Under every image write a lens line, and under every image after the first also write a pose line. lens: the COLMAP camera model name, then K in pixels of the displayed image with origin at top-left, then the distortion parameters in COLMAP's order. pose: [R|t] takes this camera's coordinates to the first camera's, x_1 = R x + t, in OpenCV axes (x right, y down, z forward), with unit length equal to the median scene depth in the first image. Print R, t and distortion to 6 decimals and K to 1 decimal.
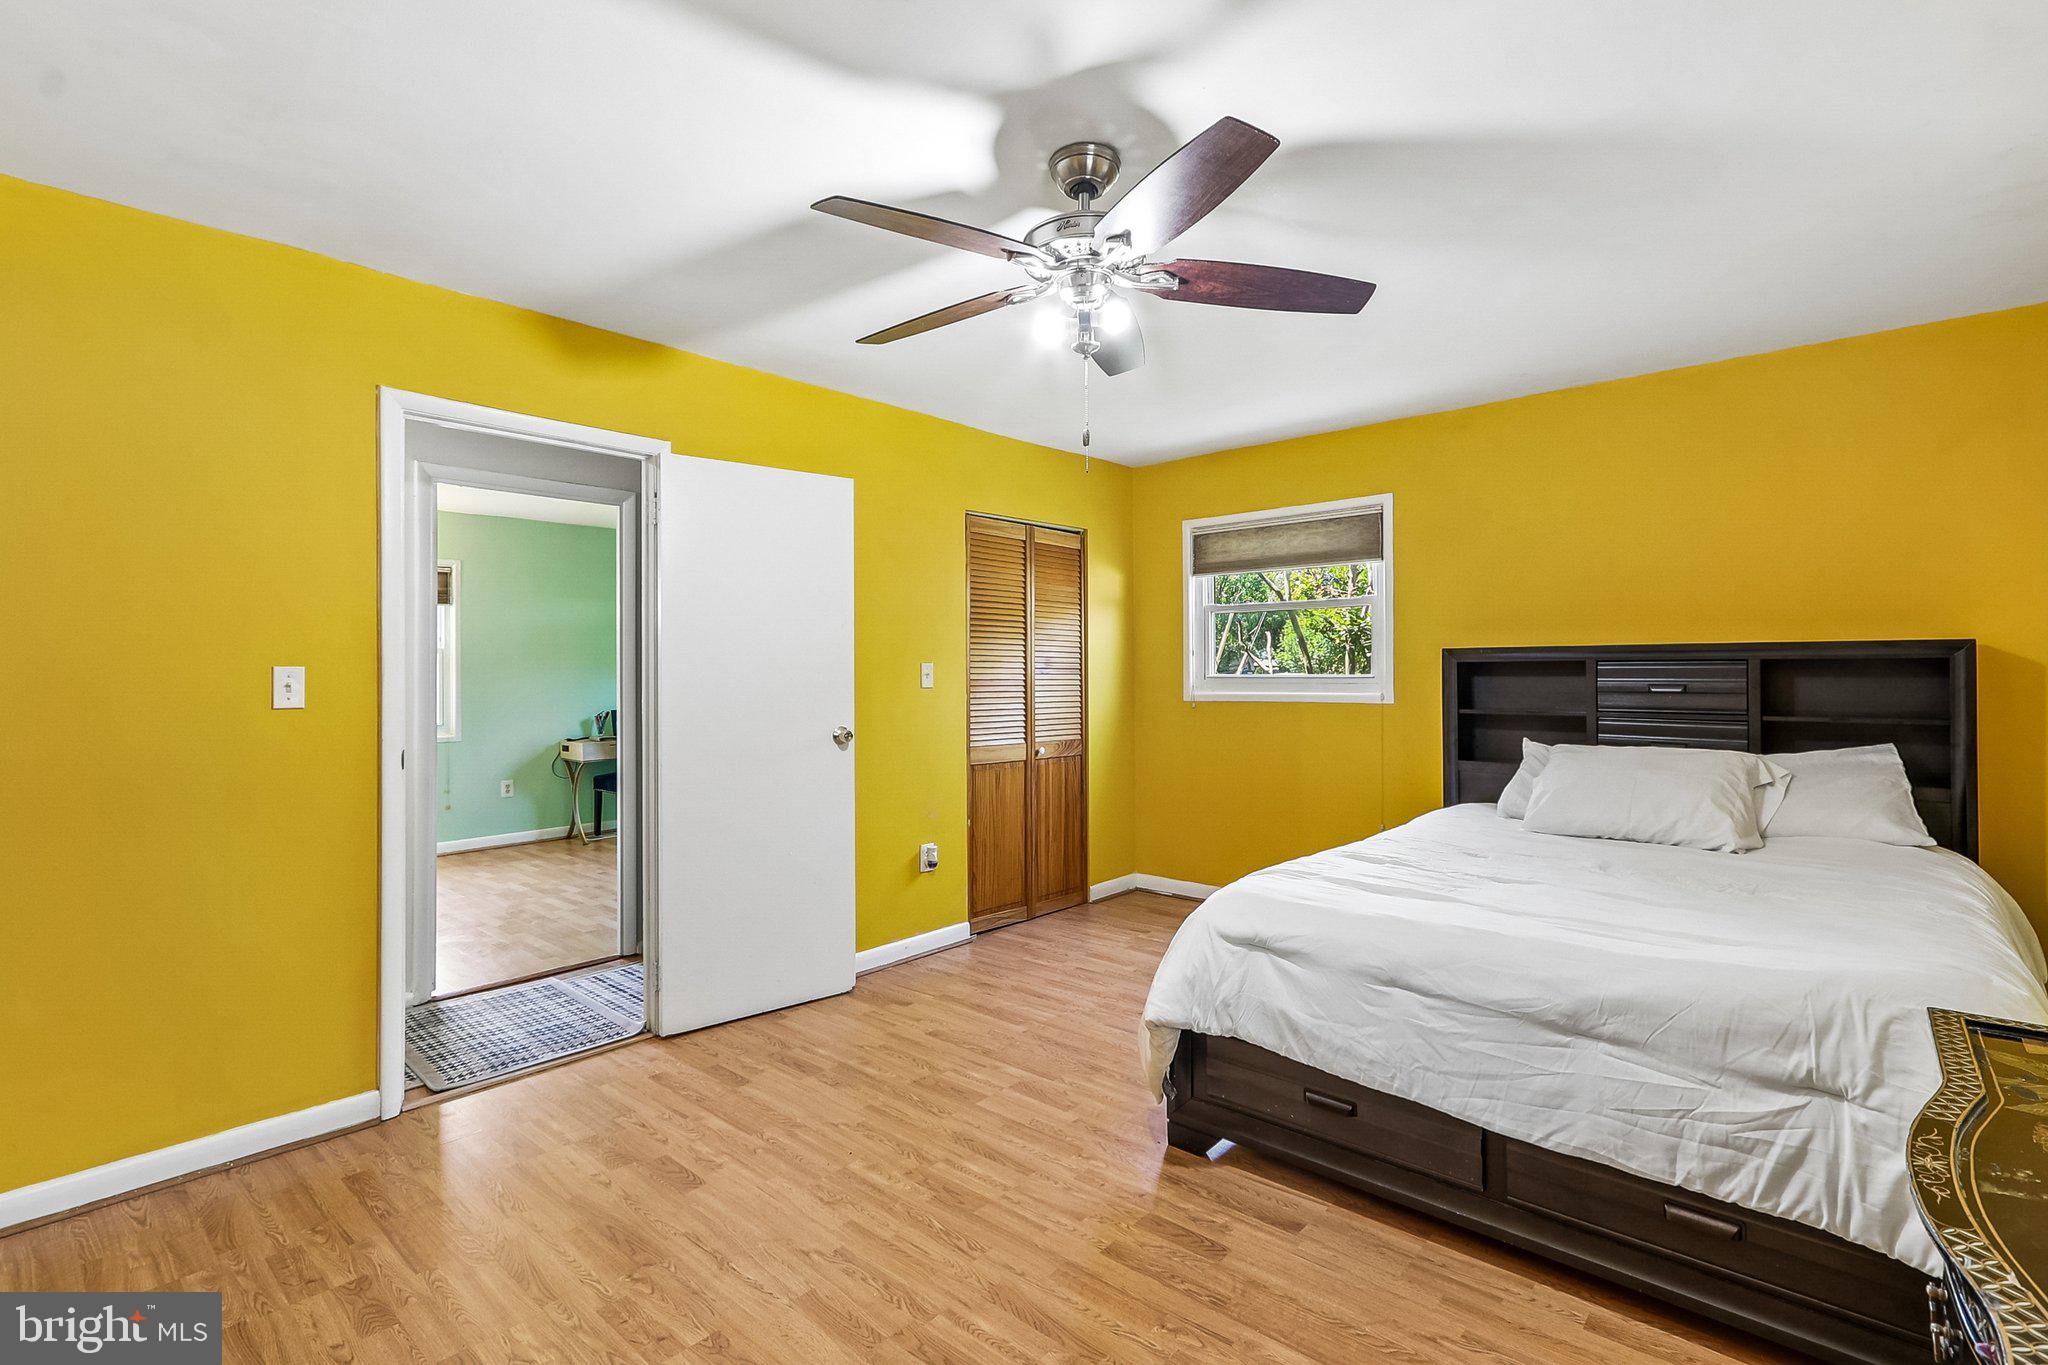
lens RADIAL K [[943.0, 0, 1018.0], [0, 943.0, 674.6], [0, 0, 1]] dist [0.002608, -0.001775]
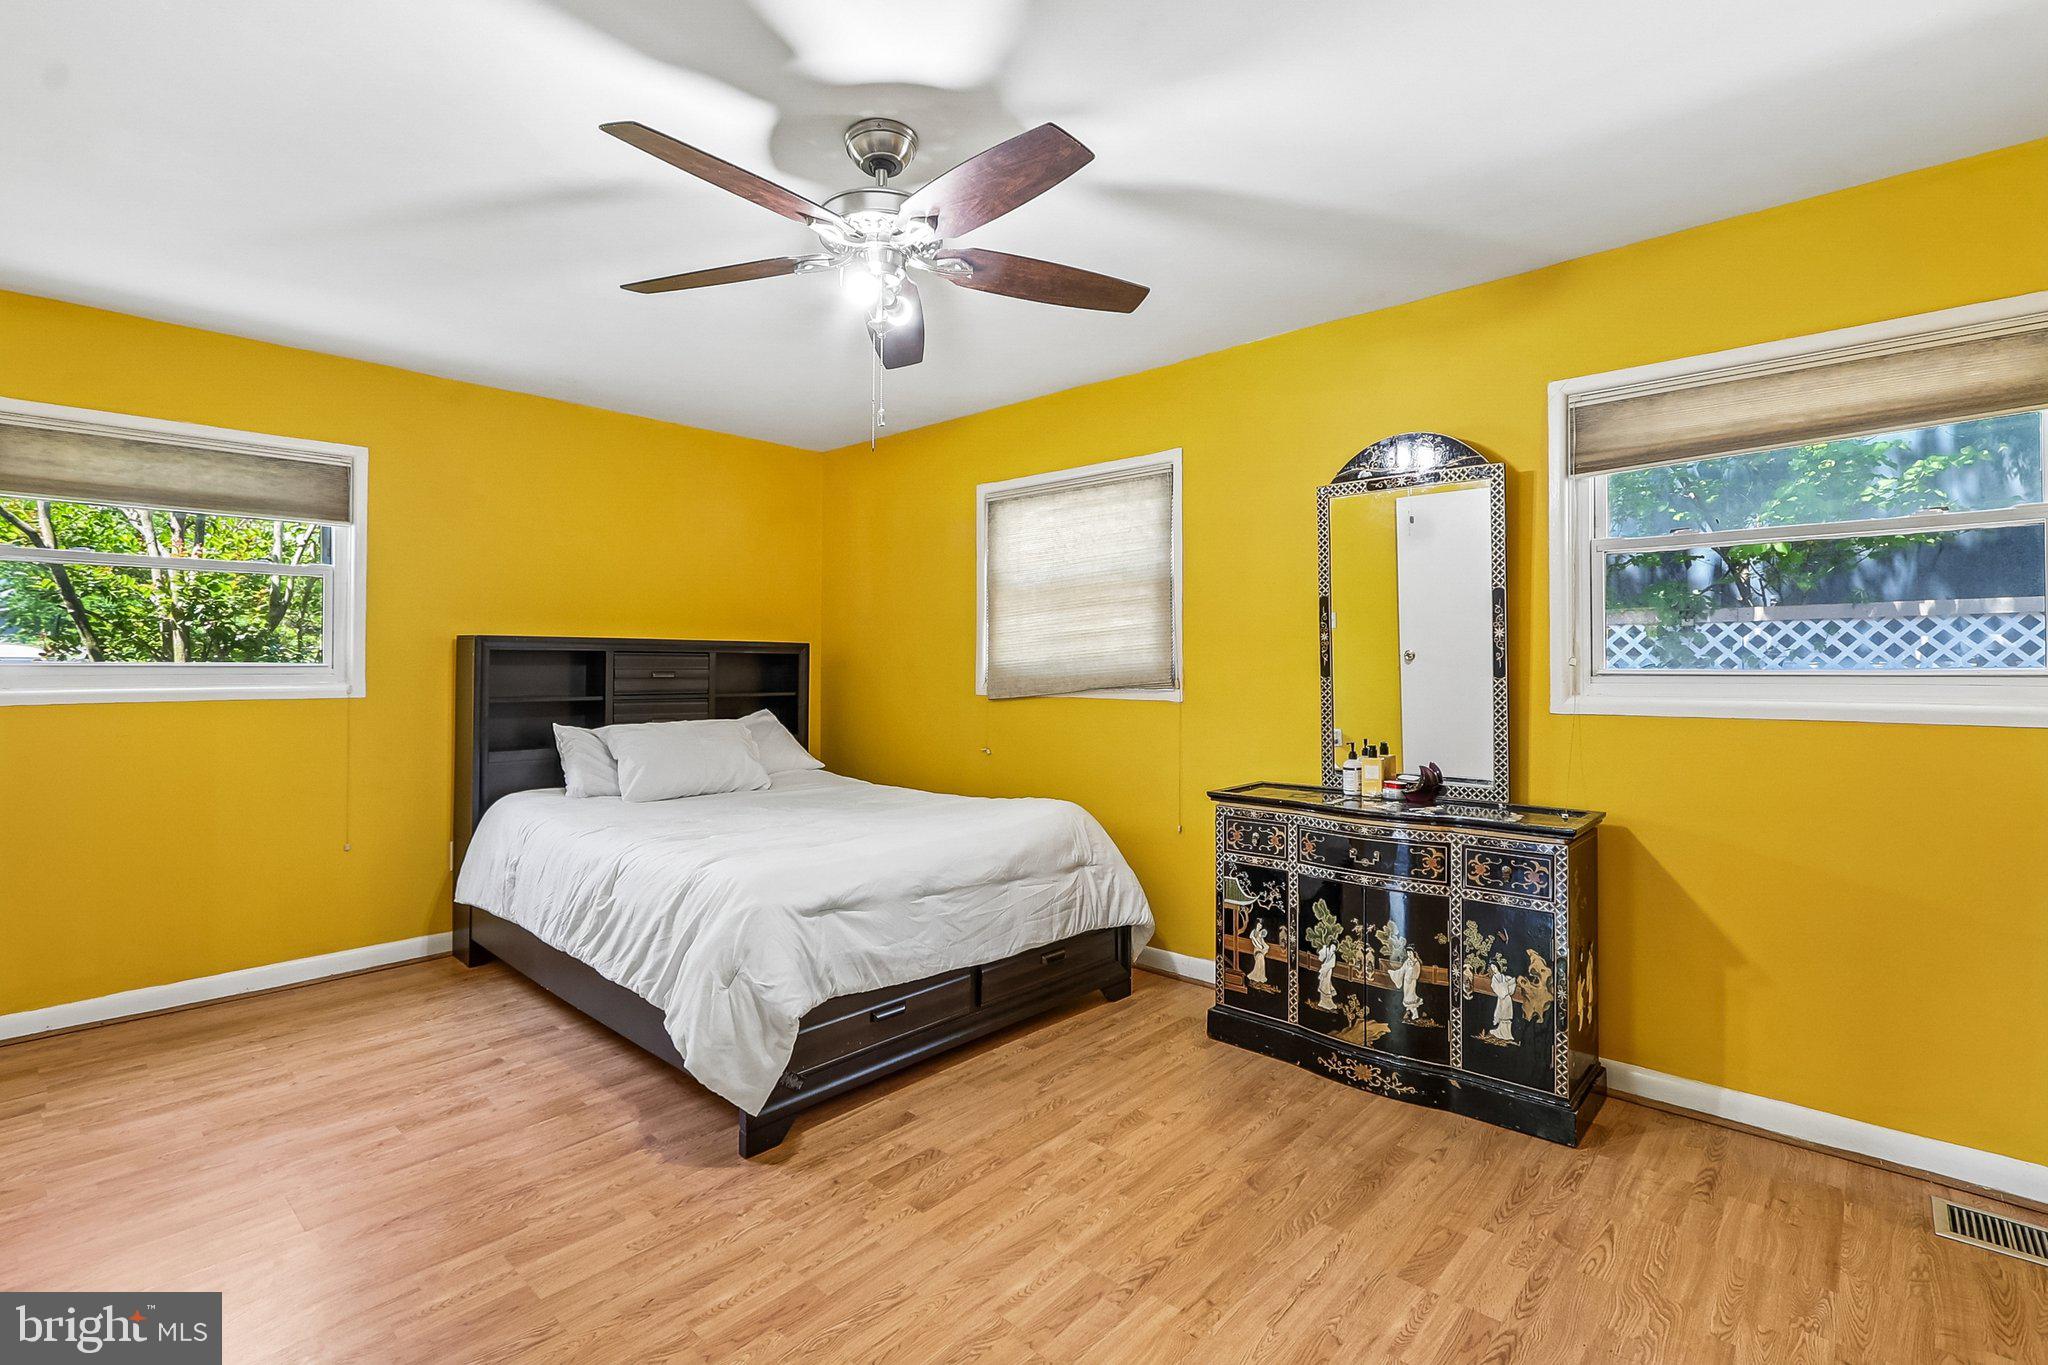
lens RADIAL K [[943.0, 0, 1014.0], [0, 943.0, 667.3], [0, 0, 1]] dist [0.002608, -0.001775]
pose [[0.019457, 0.002984, 0.999806, -0.683431], [-0.000031, 0.999996, -0.002984, 0.010155], [-0.999811, 0.000027, 0.019457, 0.630388]]
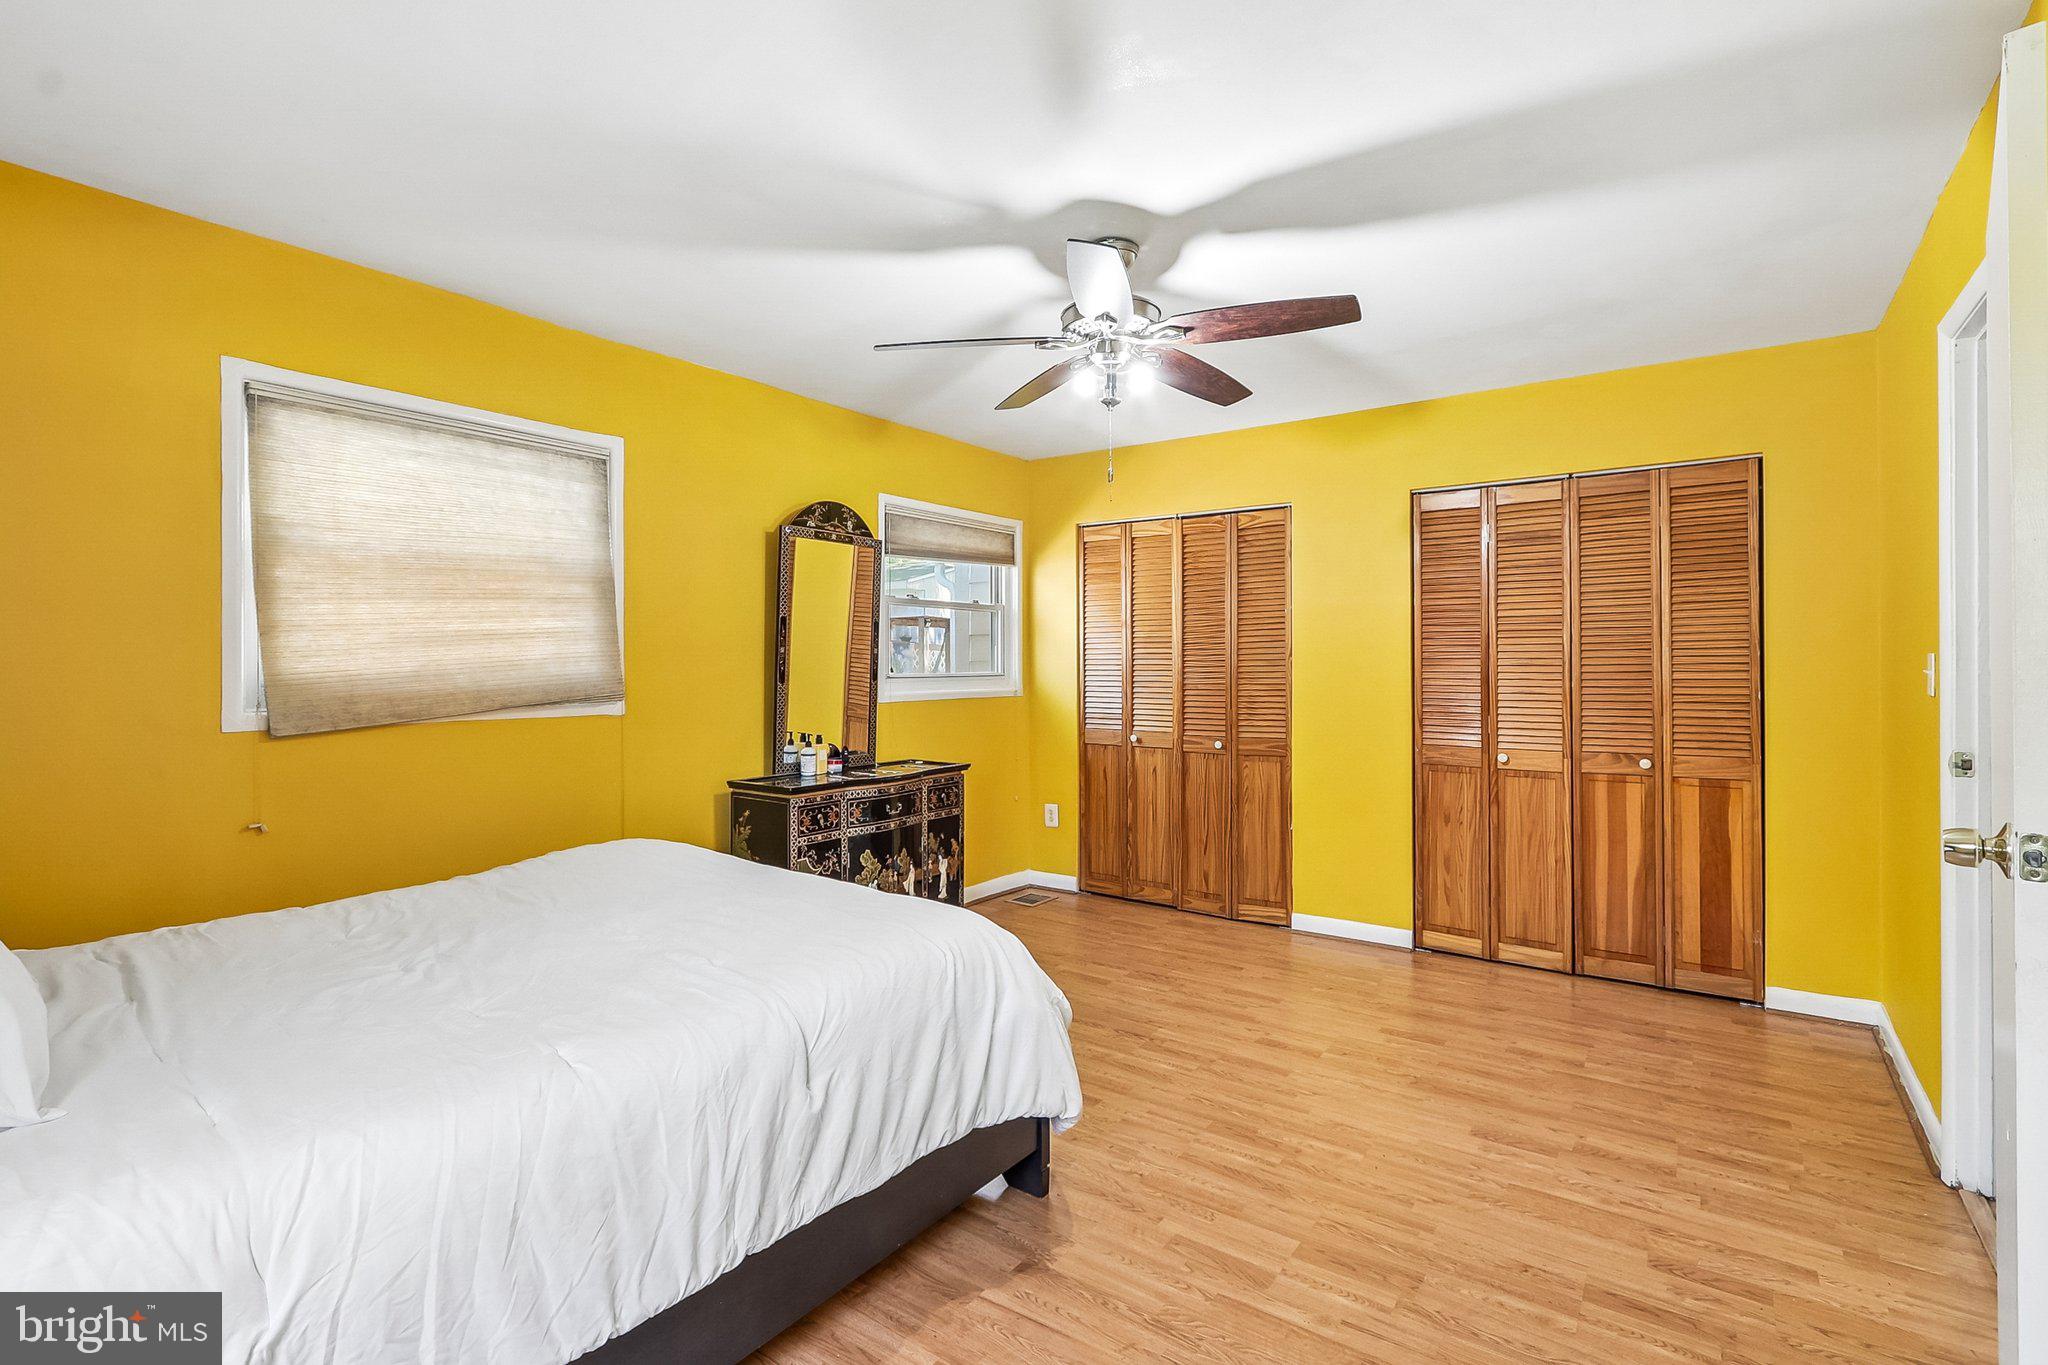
lens RADIAL K [[943.0, 0, 997.2], [0, 943.0, 677.7], [0, 0, 1]] dist [0.002608, -0.001775]
pose [[-0.996803, 0.007287, -0.079572, 0.242708], [0.006150, 0.999876, 0.014522, -0.007458], [0.079668, 0.013986, -0.996723, 1.656942]]
